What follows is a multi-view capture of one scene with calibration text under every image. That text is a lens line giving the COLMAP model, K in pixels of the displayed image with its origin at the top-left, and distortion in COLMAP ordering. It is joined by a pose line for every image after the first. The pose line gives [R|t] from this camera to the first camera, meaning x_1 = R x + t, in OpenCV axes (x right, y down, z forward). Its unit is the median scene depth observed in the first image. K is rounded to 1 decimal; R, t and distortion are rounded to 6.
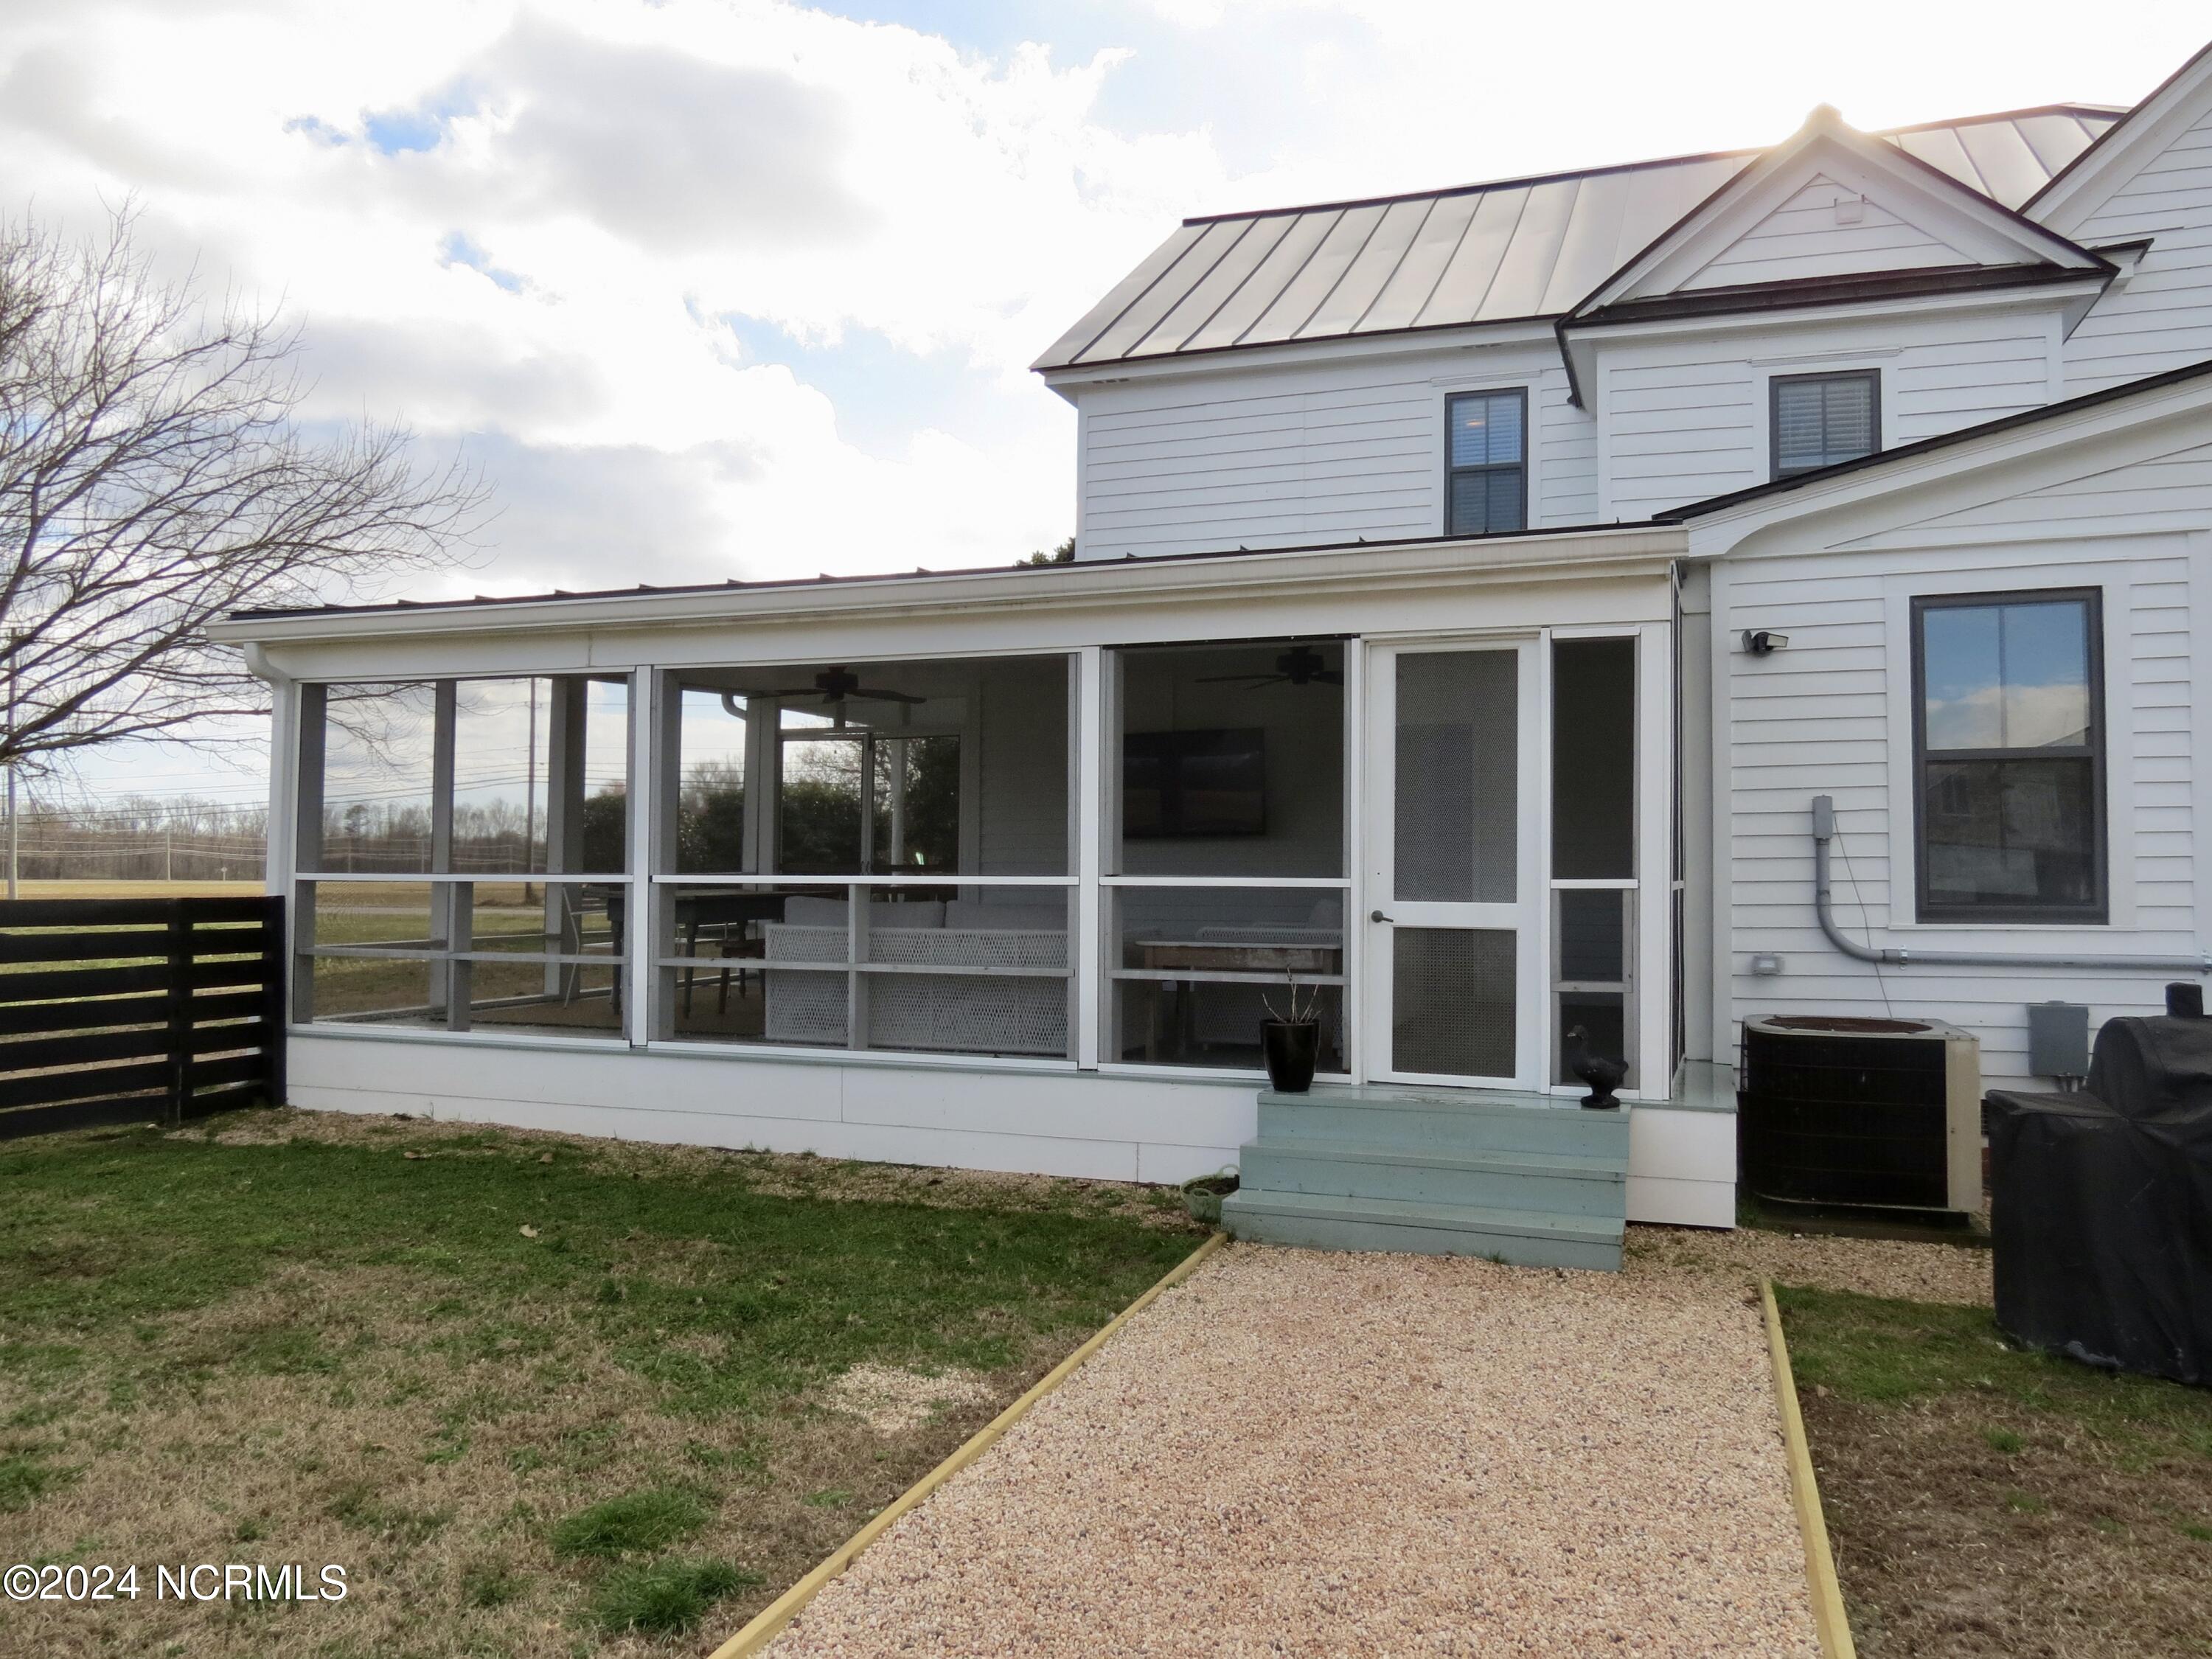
lens RADIAL K [[1583.0, 0, 1111.0], [0, 1583.0, 830.7], [0, 0, 1]] dist [-0.020587, 0.008656]
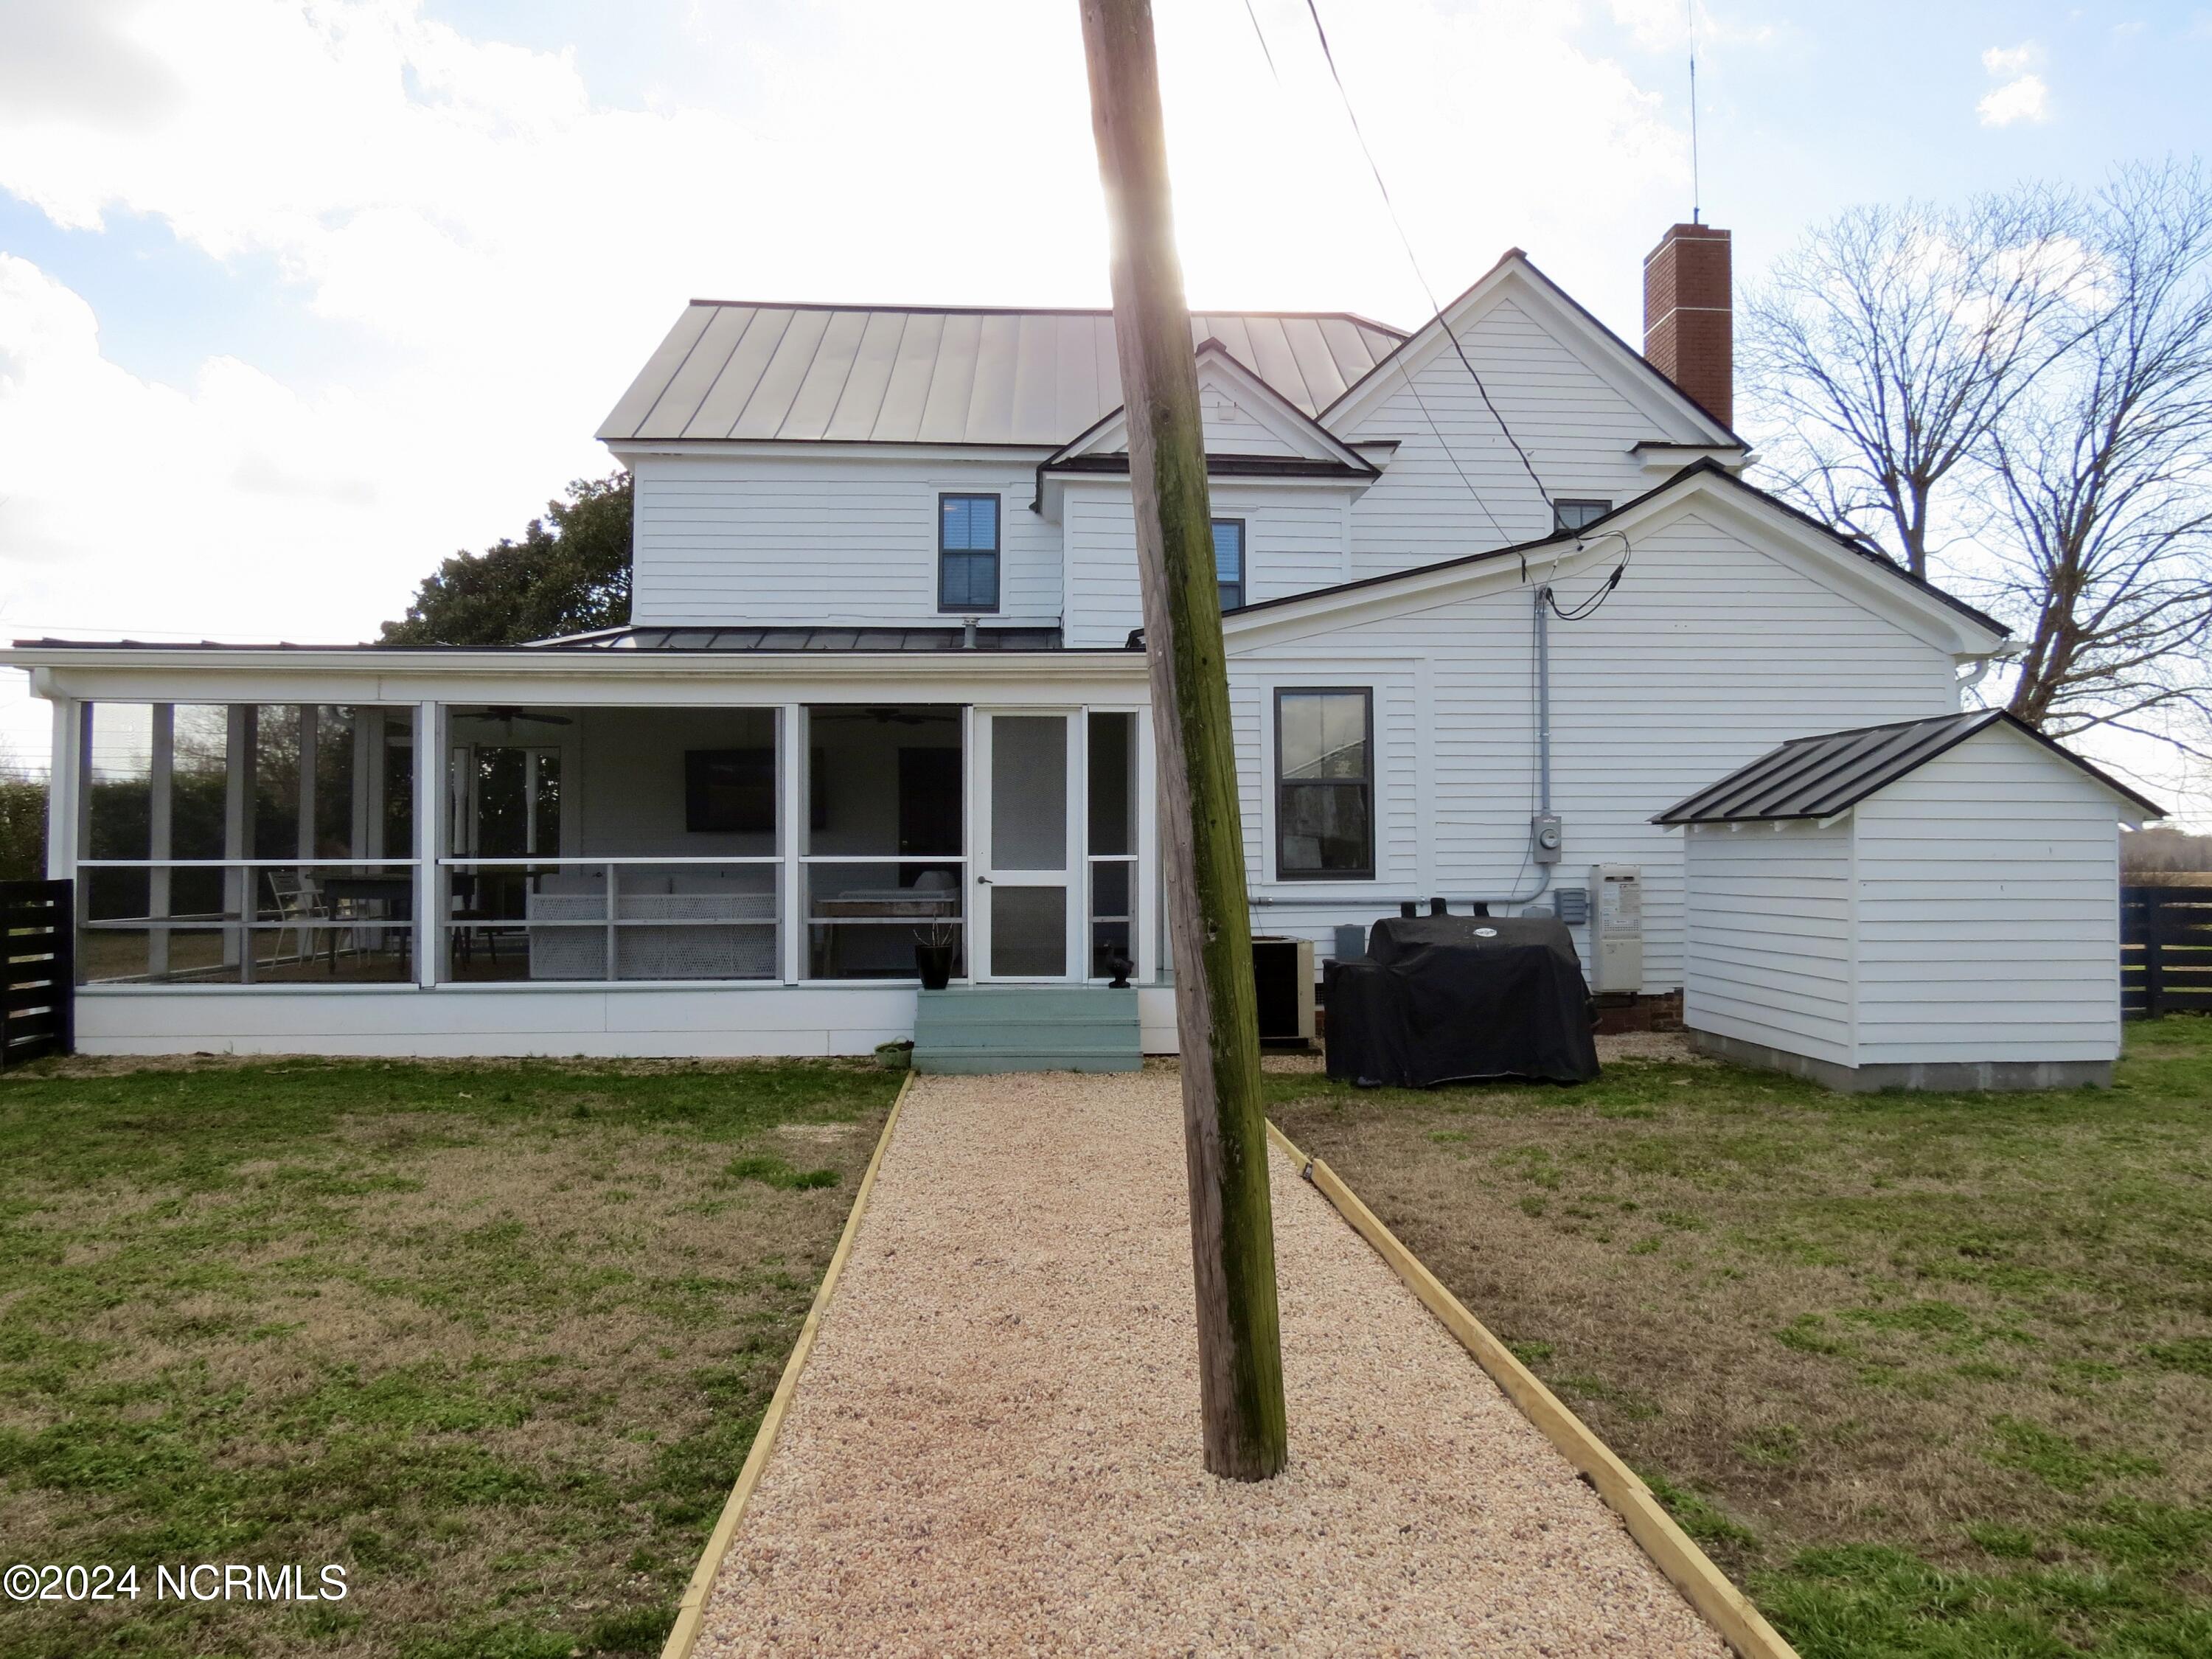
lens RADIAL K [[1583.0, 0, 1105.0], [0, 1583.0, 827.0], [0, 0, 1]] dist [-0.020587, 0.008656]
pose [[0.921499, 0.000493, 0.388381, -0.326277], [-0.001523, 0.999996, 0.002345, -0.003302], [-0.388379, -0.002752, 0.921496, -0.505676]]
